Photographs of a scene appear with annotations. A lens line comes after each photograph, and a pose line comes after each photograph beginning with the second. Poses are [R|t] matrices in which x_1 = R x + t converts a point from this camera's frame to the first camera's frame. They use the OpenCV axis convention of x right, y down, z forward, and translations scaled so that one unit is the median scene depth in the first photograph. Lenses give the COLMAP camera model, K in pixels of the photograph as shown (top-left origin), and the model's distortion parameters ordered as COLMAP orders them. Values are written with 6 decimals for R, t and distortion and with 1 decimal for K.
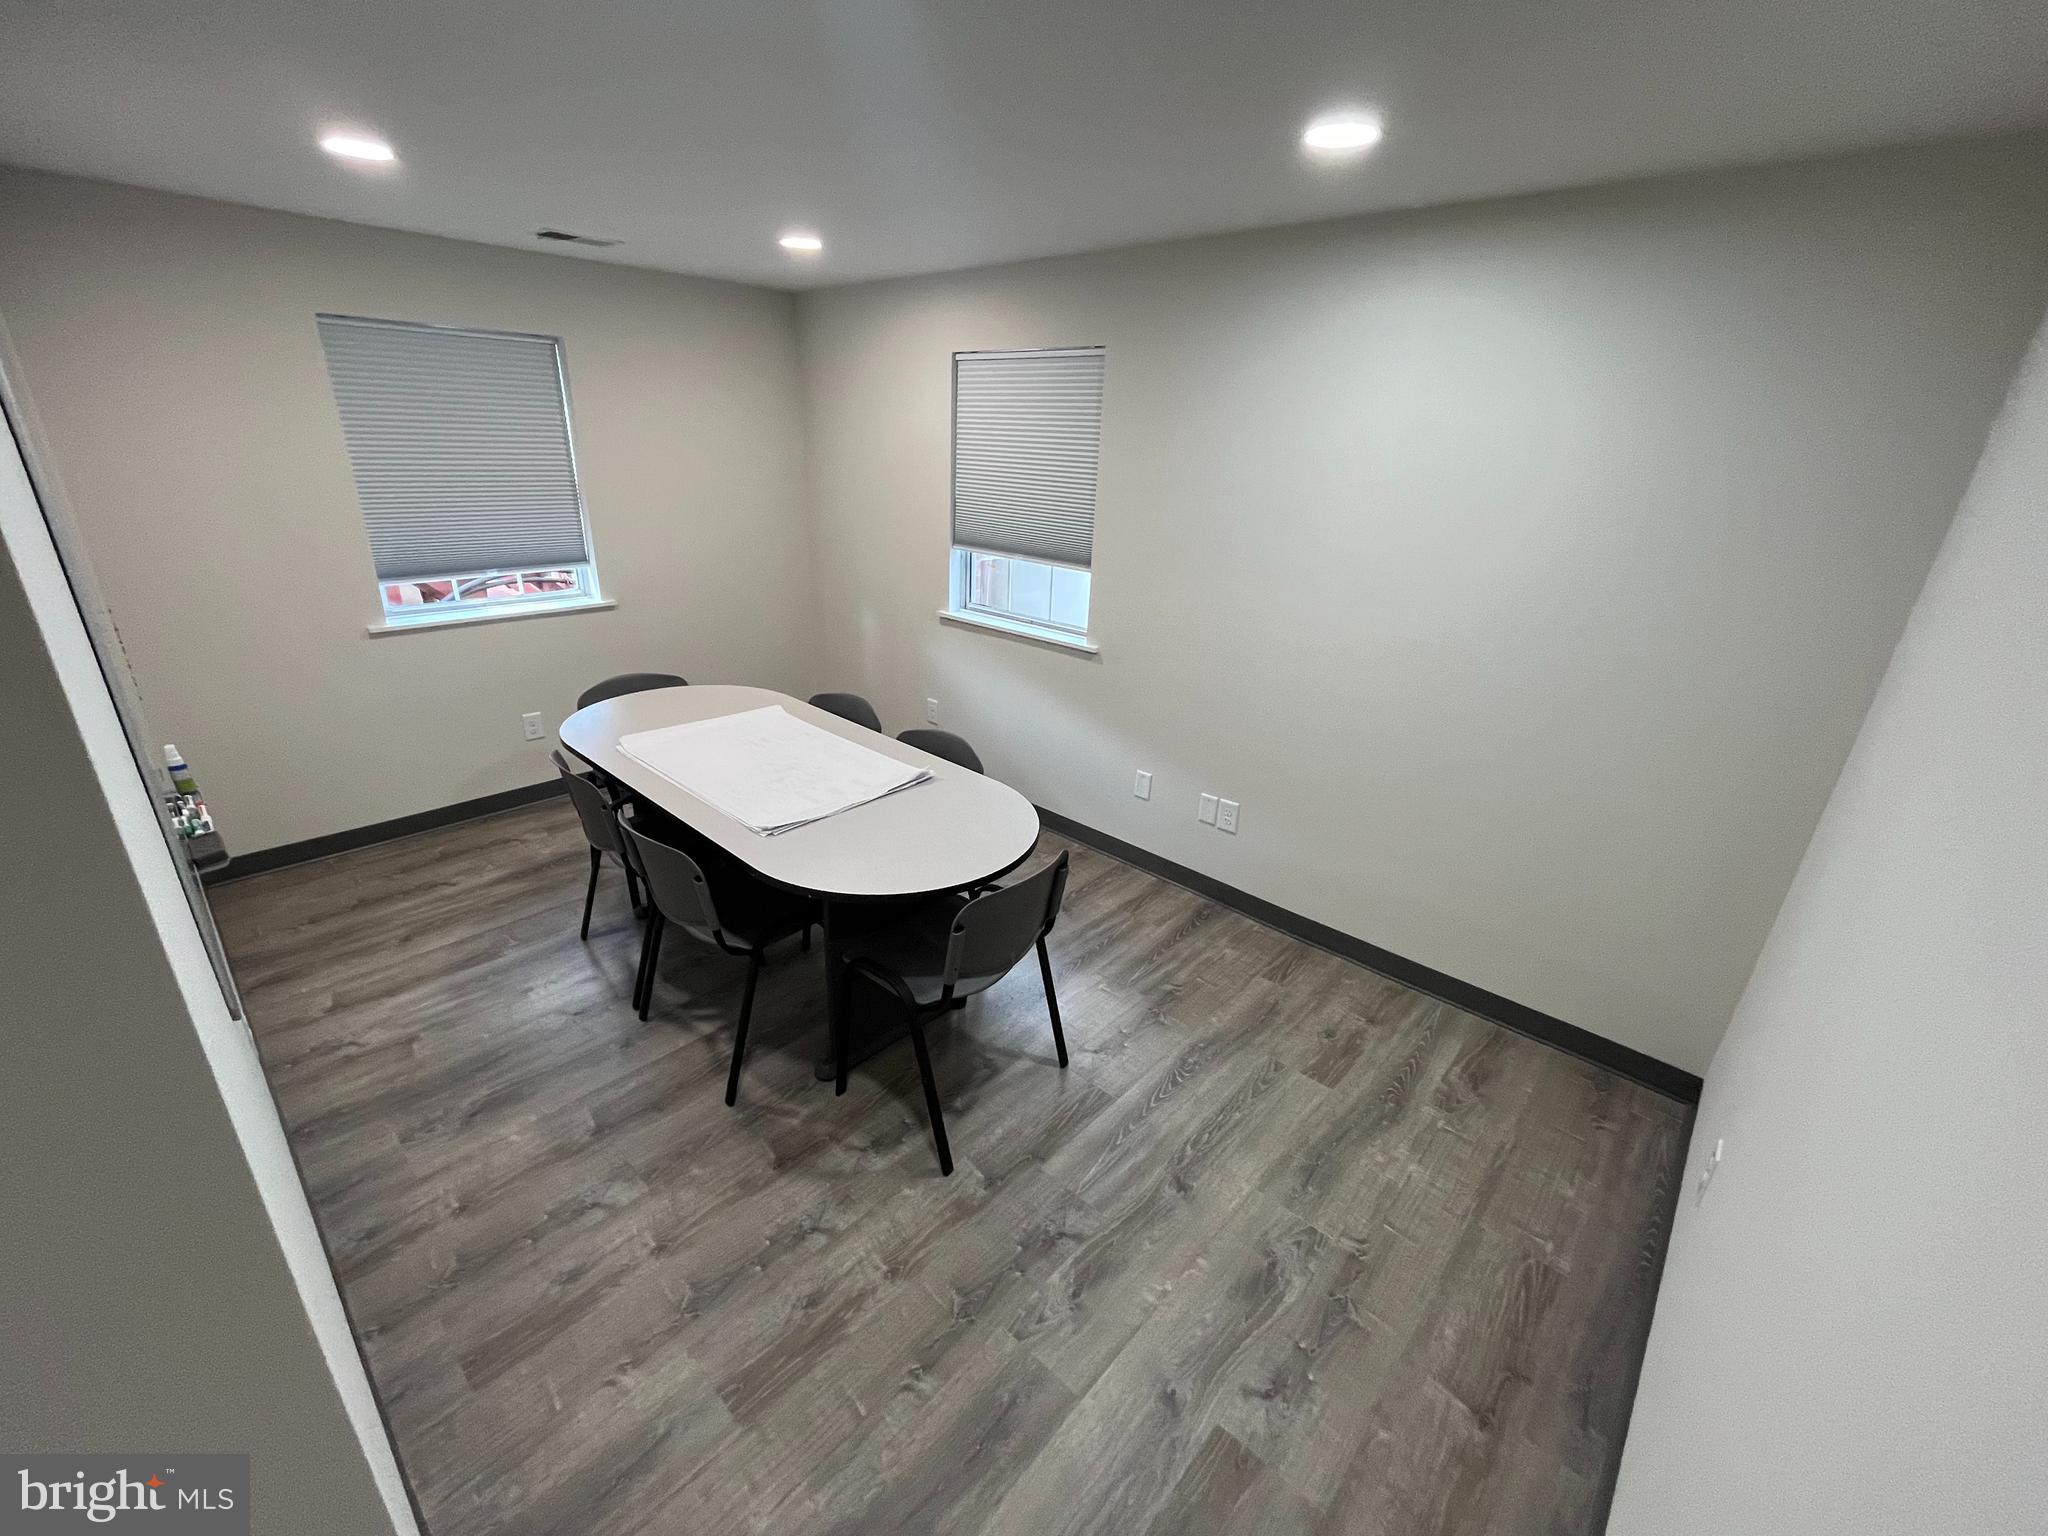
lens RADIAL K [[826.8, 0, 1024.0], [0, 826.8, 768.0], [0, 0, 1]] dist [-0.001091, -0.000151]
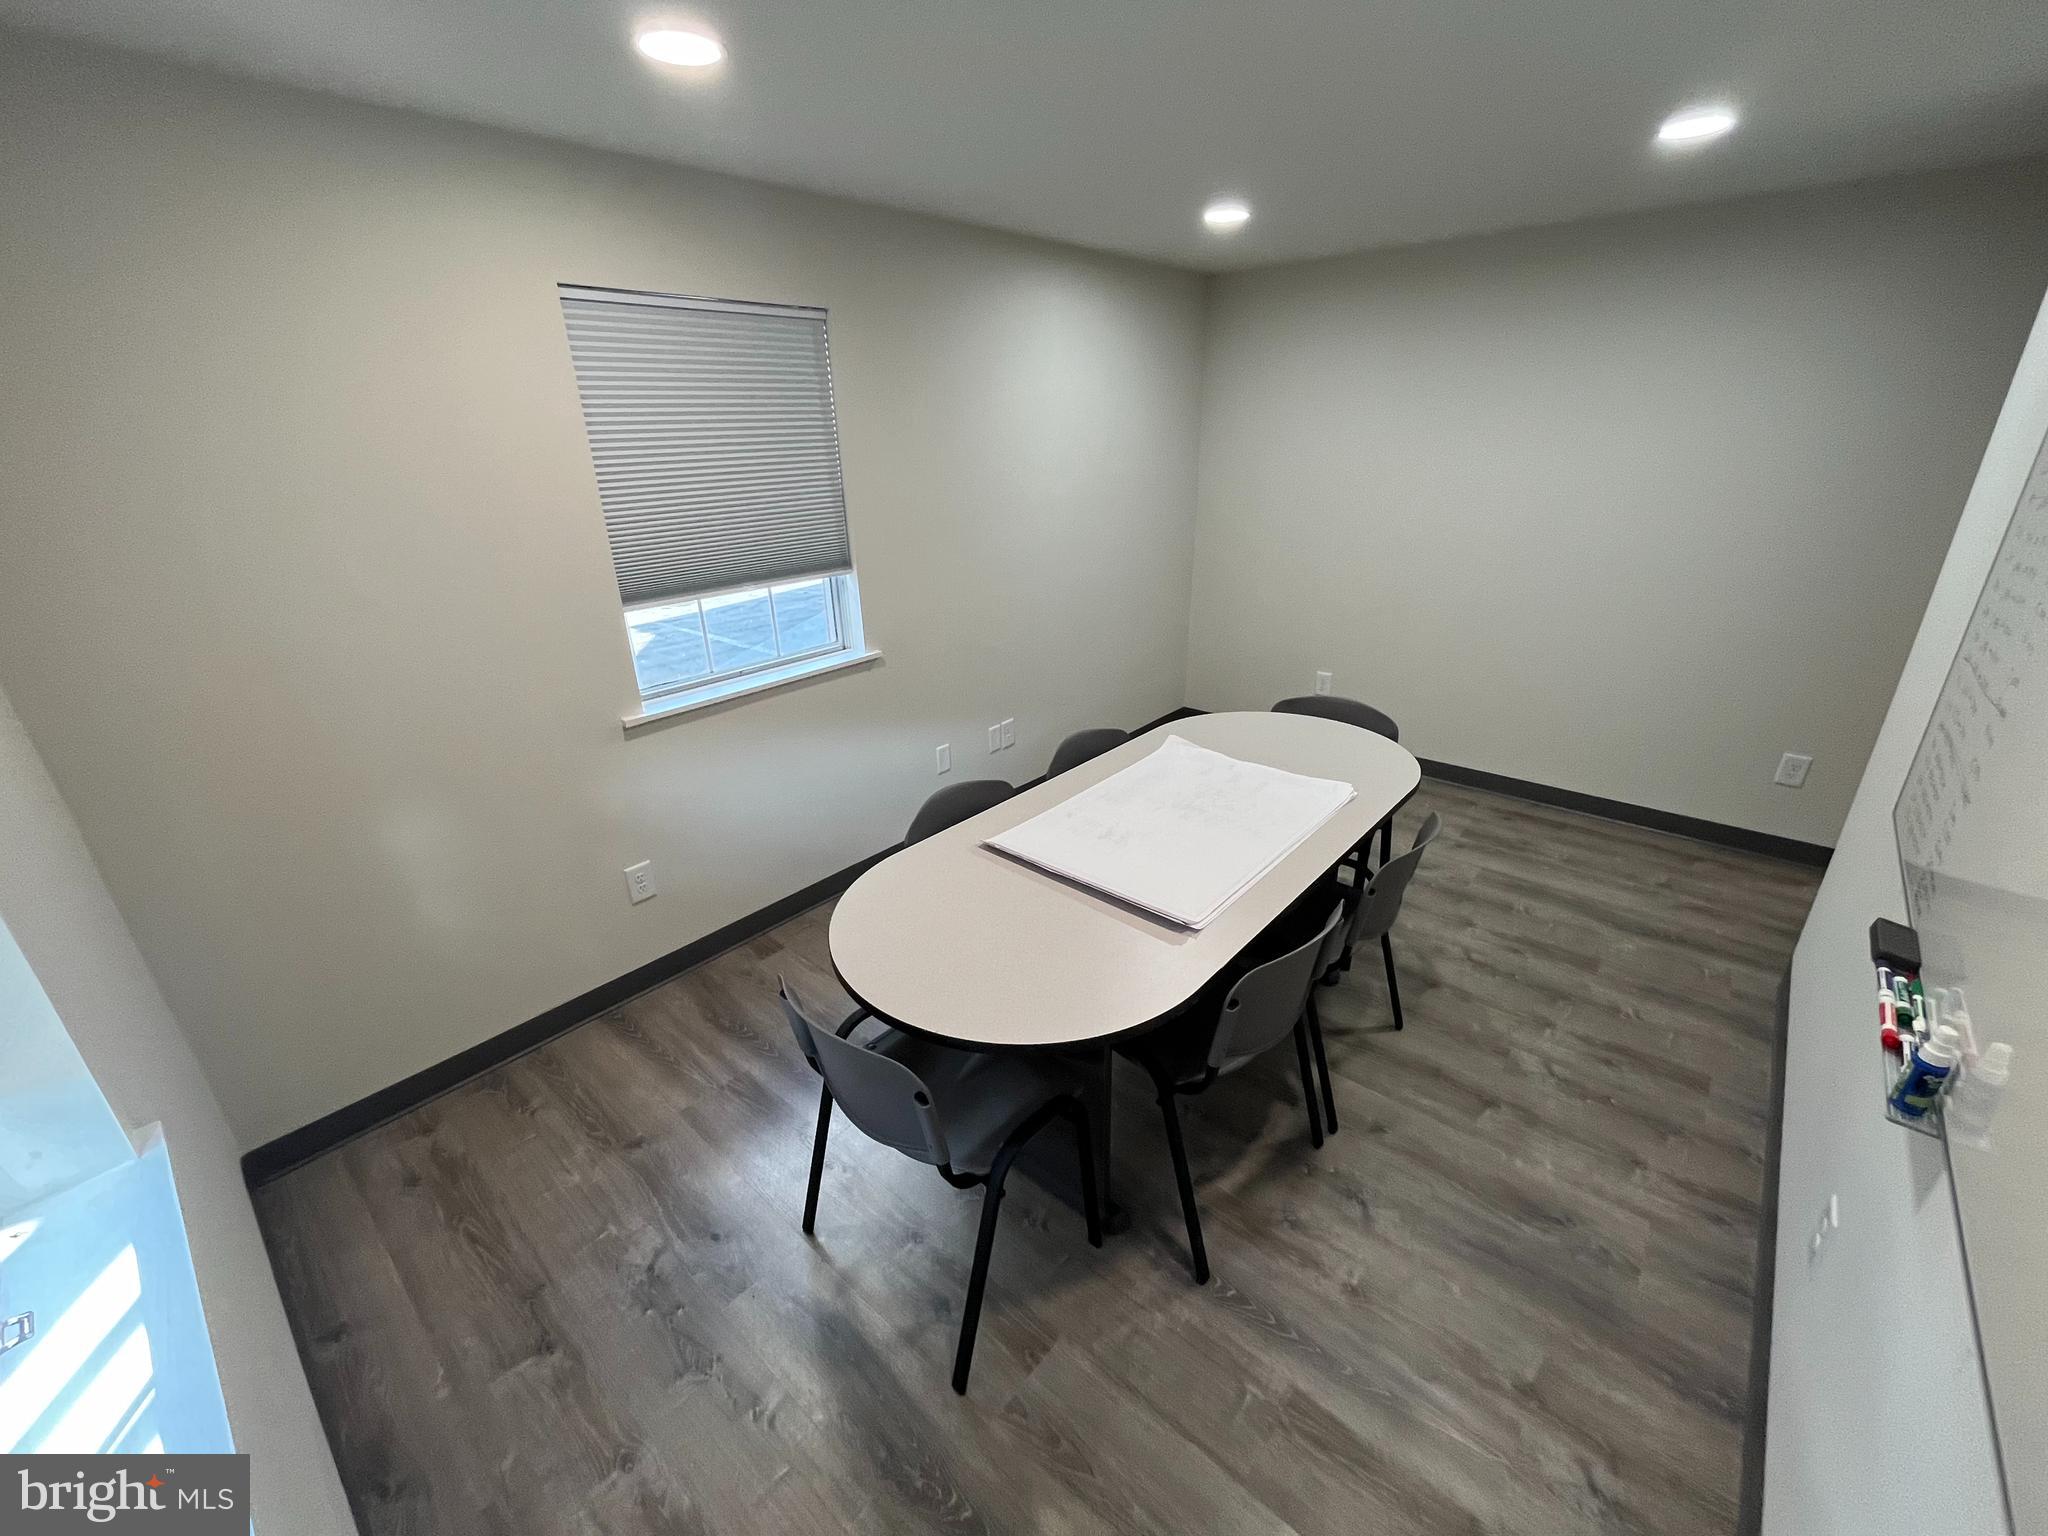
lens RADIAL K [[831.9, 0, 1020.3], [0, 831.9, 767.4], [0, 0, 1]] dist [-0.001924, 0.000040]
pose [[-0.016624, -0.416110, 0.909162, -1.263234], [0.401978, 0.829785, 0.387131, -0.525755], [-0.915499, 0.371898, 0.153473, 1.225270]]
